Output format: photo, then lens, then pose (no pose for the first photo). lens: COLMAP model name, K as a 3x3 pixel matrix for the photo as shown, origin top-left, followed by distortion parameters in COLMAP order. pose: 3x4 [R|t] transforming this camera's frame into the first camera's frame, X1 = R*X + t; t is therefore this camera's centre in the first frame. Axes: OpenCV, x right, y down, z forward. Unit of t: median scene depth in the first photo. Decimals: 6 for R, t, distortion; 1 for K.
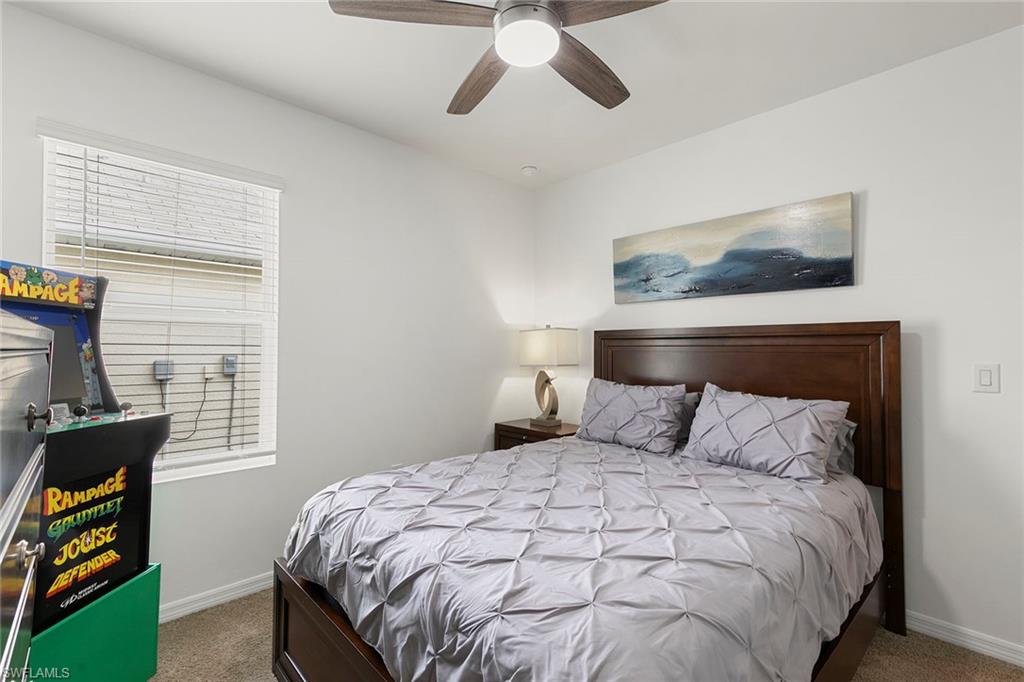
lens RADIAL K [[456.2, 0, 513.6], [0, 456.2, 340.5], [0, 0, 1]] dist [0.005901, -0.000362]
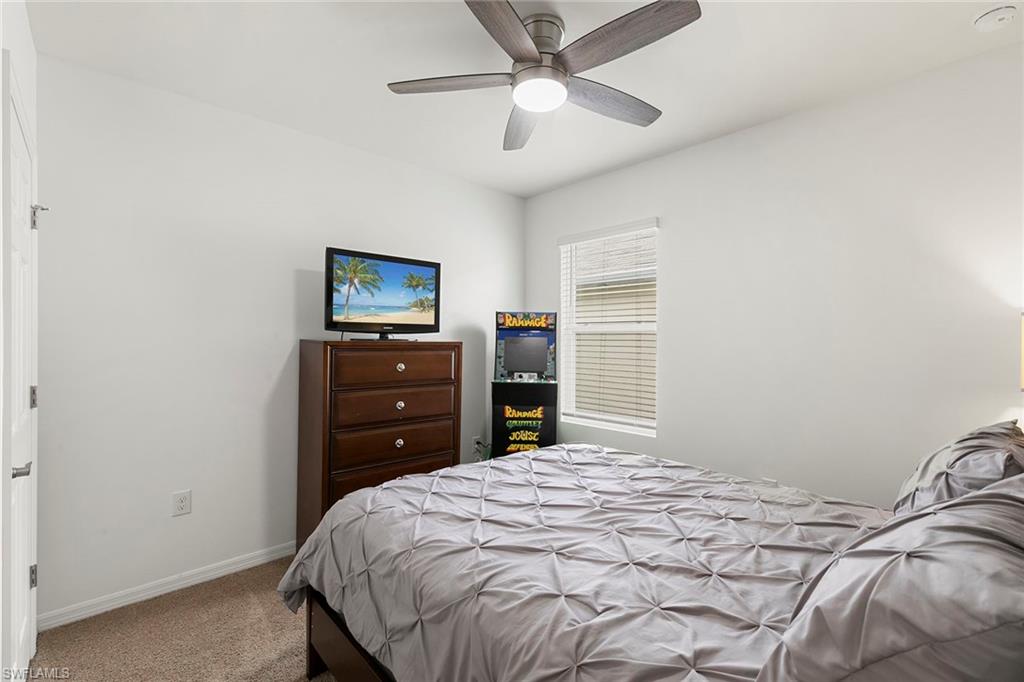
lens RADIAL K [[456.2, 0, 513.6], [0, 456.2, 340.5], [0, 0, 1]] dist [0.005901, -0.000362]
pose [[-0.016372, -0.007559, -0.999837, 1.187634], [0.009722, 0.999923, -0.007719, -0.001941], [0.999819, -0.009847, -0.016297, 0.925806]]
